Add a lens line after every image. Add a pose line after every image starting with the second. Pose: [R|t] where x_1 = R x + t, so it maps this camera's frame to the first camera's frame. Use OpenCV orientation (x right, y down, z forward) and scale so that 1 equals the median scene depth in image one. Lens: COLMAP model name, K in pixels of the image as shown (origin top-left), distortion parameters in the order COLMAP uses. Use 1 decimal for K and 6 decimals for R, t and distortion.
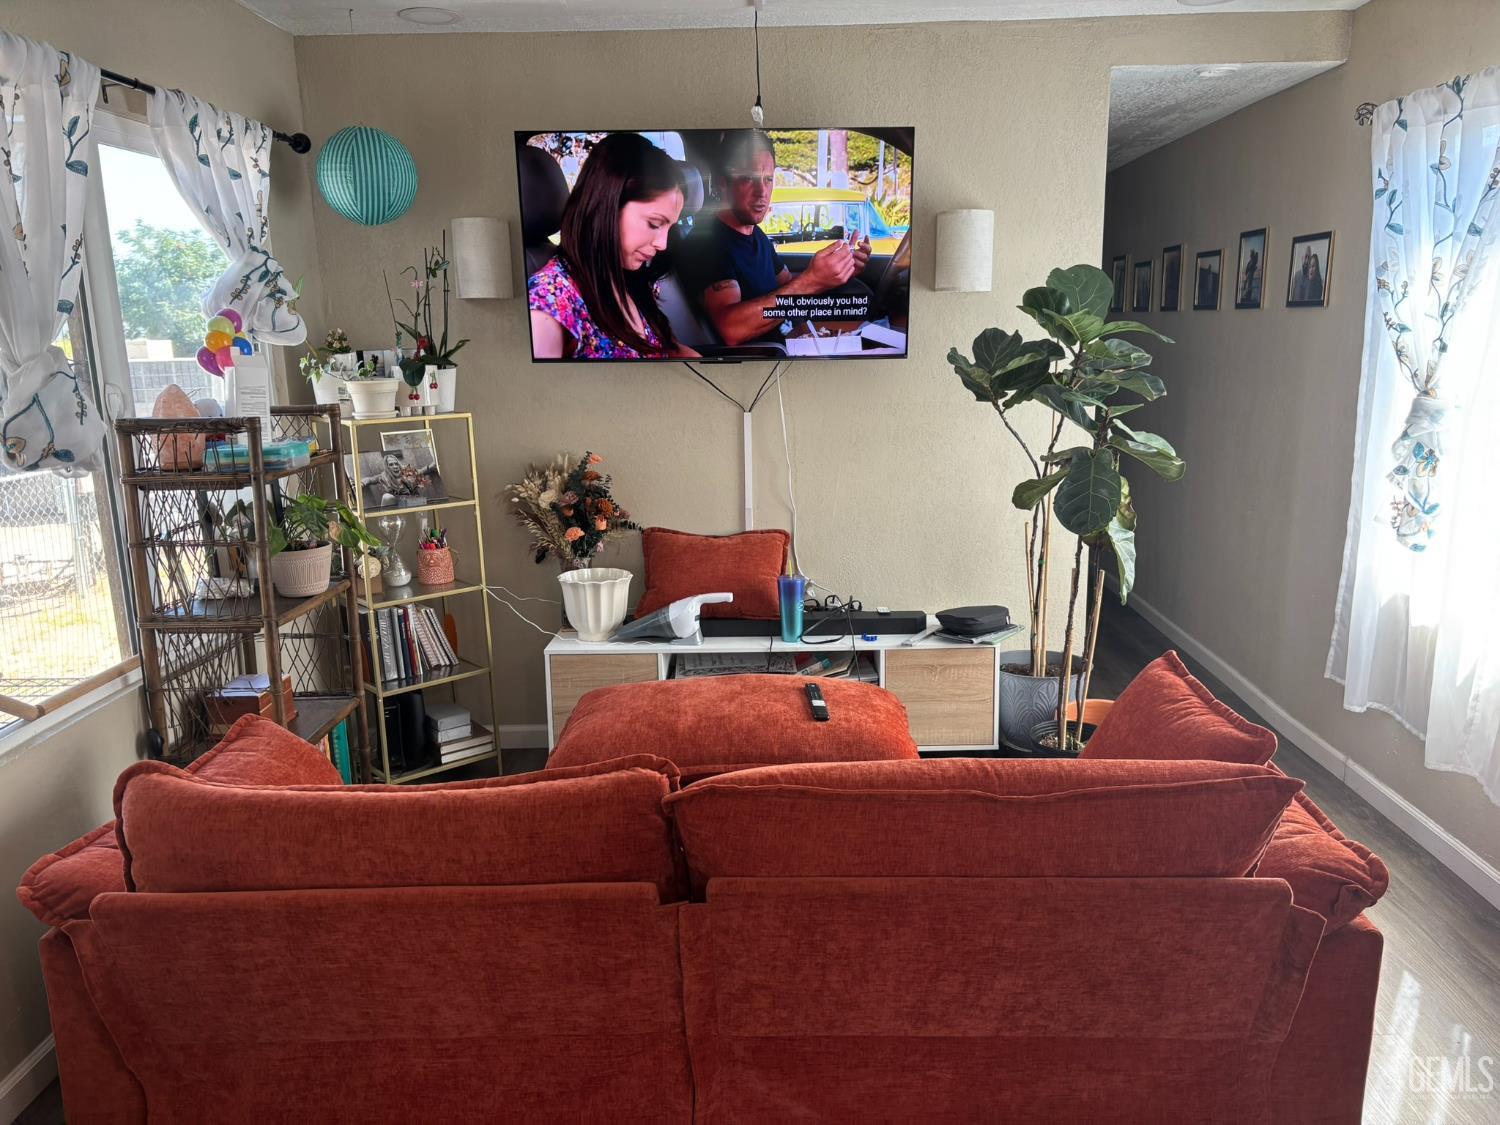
lens RADIAL K [[1136.2, 0, 747.1], [0, 1136.2, 554.4], [0, 0, 1]] dist [0.033939, -0.044033]
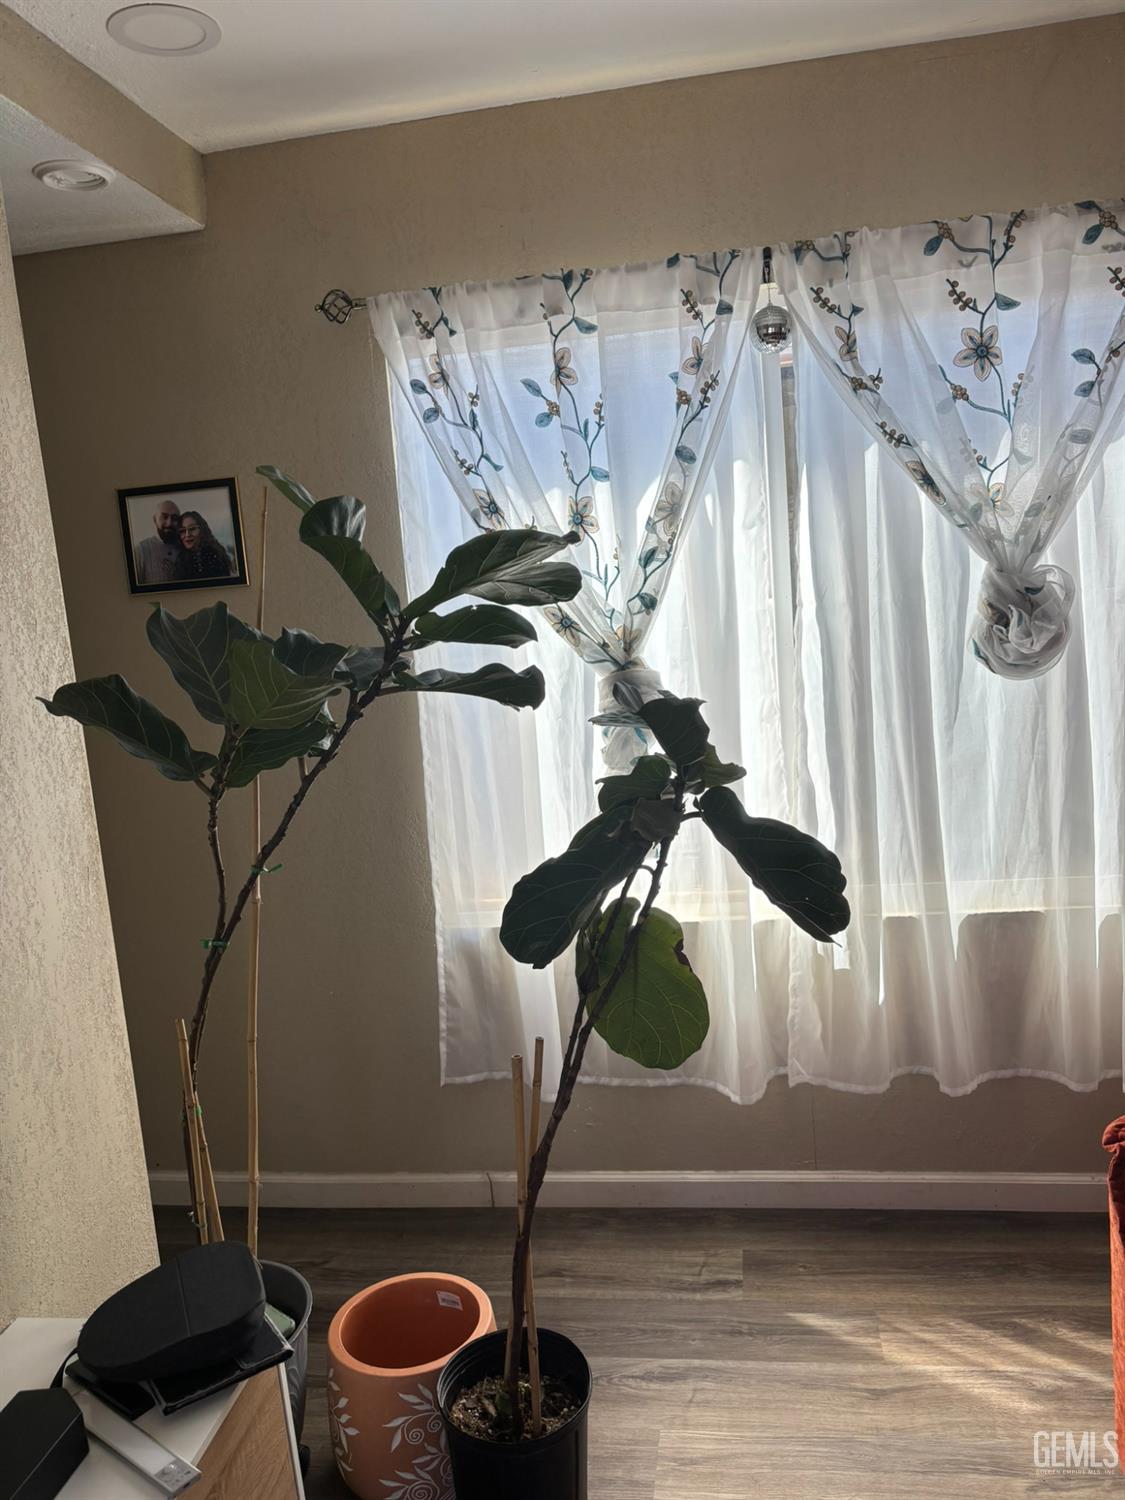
lens RADIAL K [[1126.9, 0, 562.5], [0, 1126.9, 750.0], [0, 0, 1]] dist [0.004050, -0.000210]
pose [[0.119408, -0.127157, 0.984669, -0.186453], [0.272052, 0.957997, 0.090721, -0.167178], [-0.954845, 0.257048, 0.148985, 0.939043]]
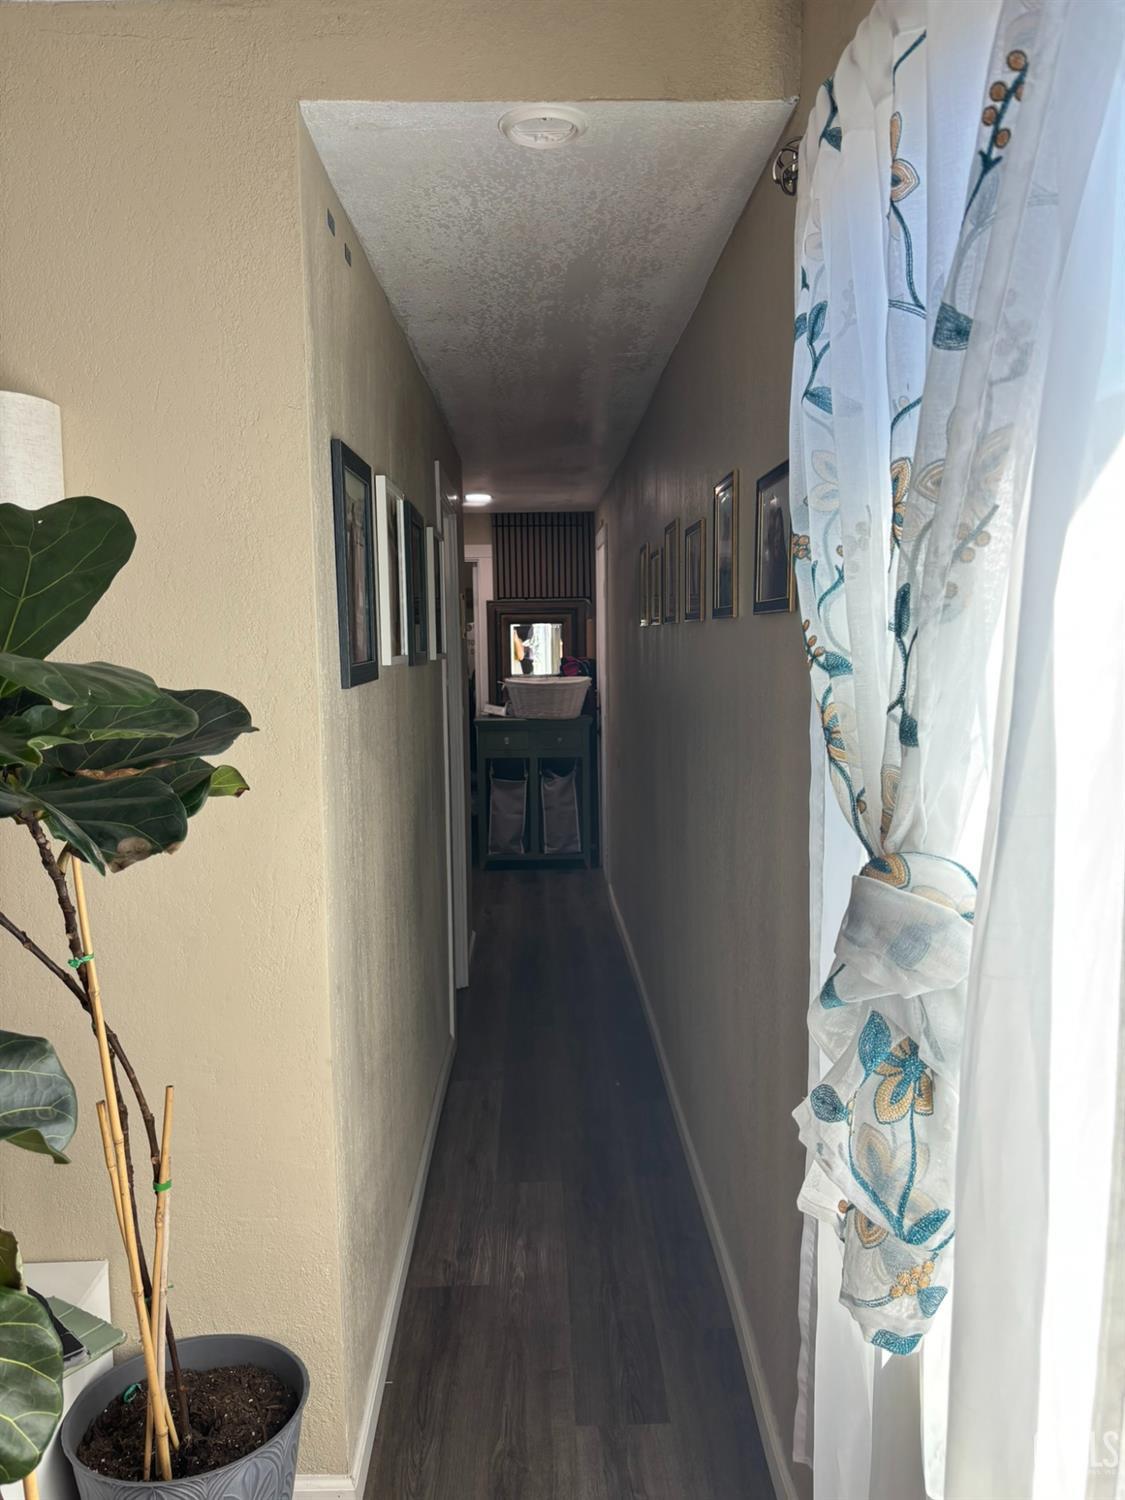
lens RADIAL K [[1136.2, 0, 562.5], [0, 1136.2, 750.0], [0, 0, 1]] dist [0.033939, -0.044033]
pose [[0.998219, -0.006781, 0.059277, 0.479683], [0.012816, 0.994698, -0.102041, -0.140439], [-0.058270, 0.102619, 0.993013, 0.675938]]
